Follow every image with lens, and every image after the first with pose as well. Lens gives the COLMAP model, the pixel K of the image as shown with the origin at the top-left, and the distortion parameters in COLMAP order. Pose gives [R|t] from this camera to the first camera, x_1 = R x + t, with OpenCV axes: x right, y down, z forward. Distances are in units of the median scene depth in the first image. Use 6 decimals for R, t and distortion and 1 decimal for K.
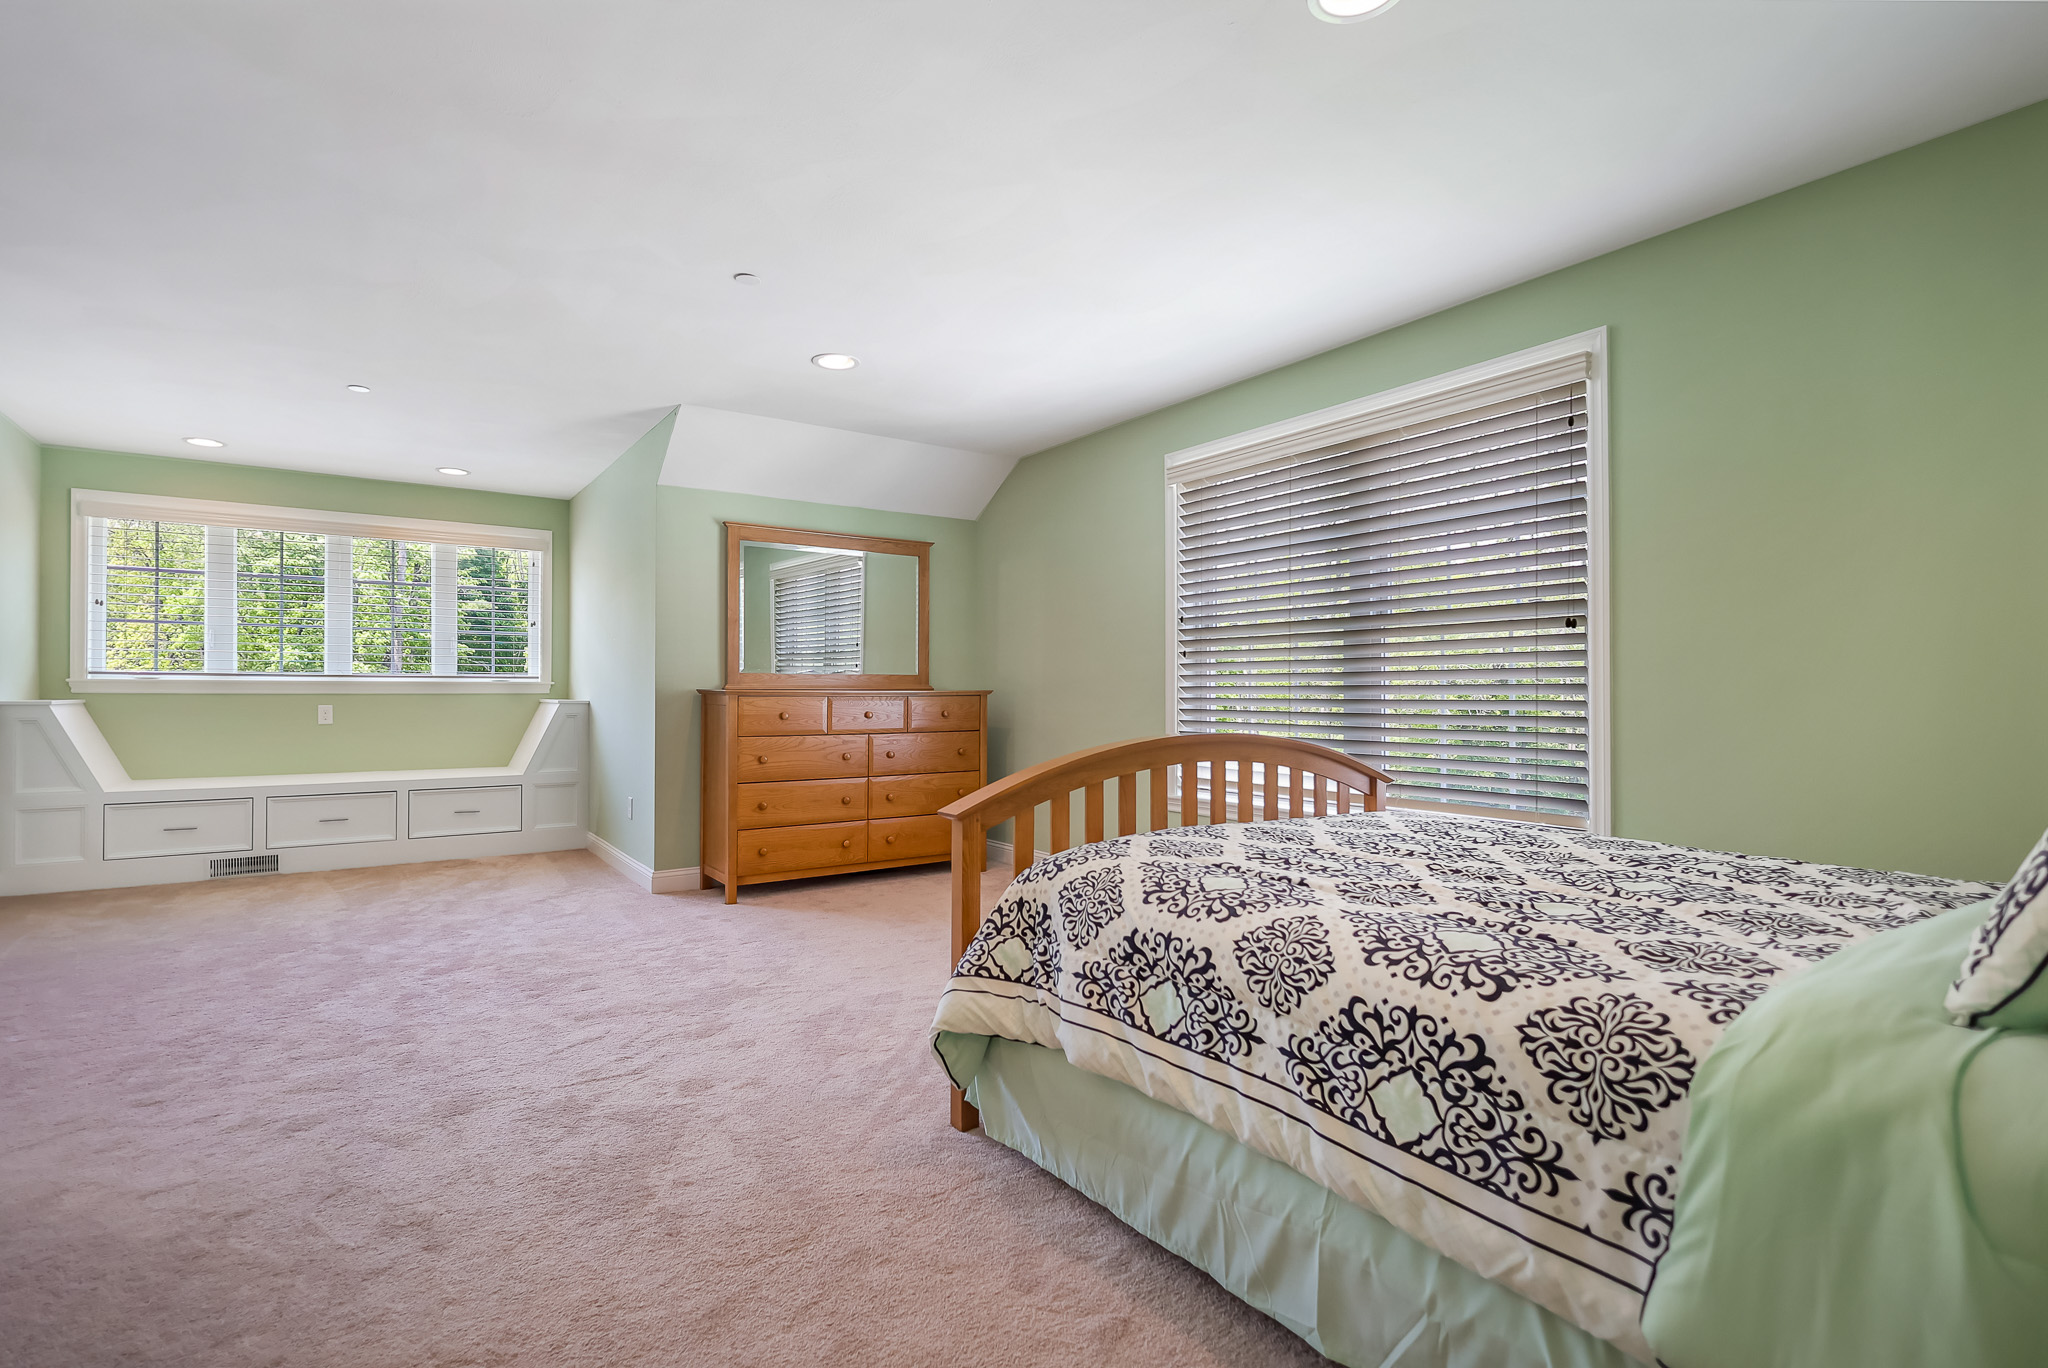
lens RADIAL K [[977.4, 0, 1015.7], [0, 977.4, 687.5], [0, 0, 1]] dist [0.002981, -0.002235]
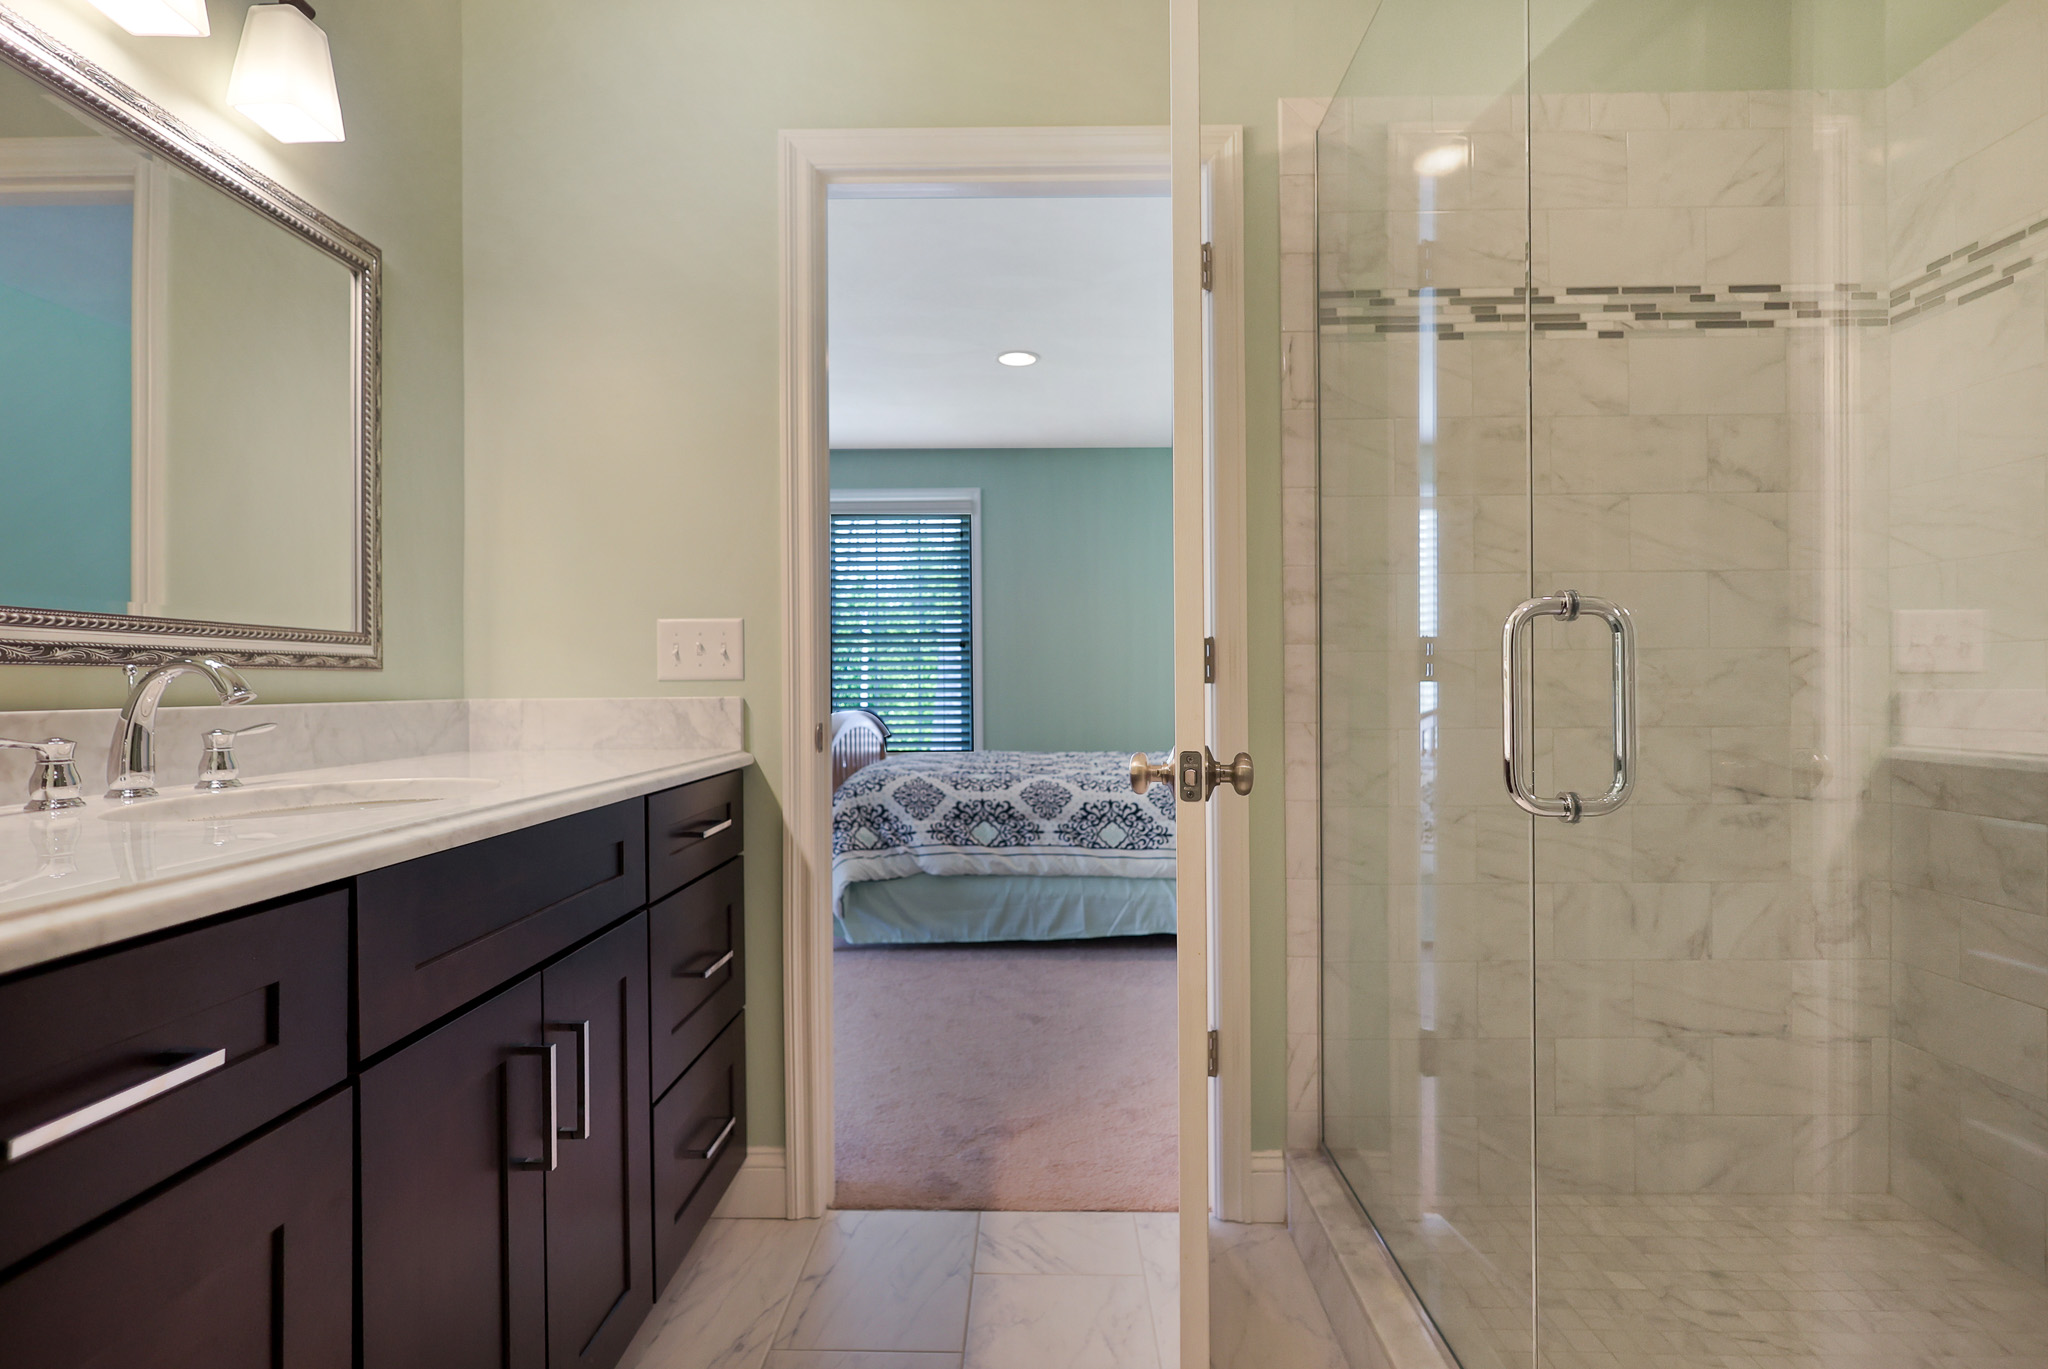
lens RADIAL K [[977.4, 0, 1037.1], [0, 977.4, 681.9], [0, 0, 1]] dist [0.002981, -0.002235]
pose [[0.573383, -0.010765, 0.819217, -1.658657], [0.003955, 0.999938, 0.010371, -0.024578], [-0.819278, -0.002706, 0.573390, -0.334686]]
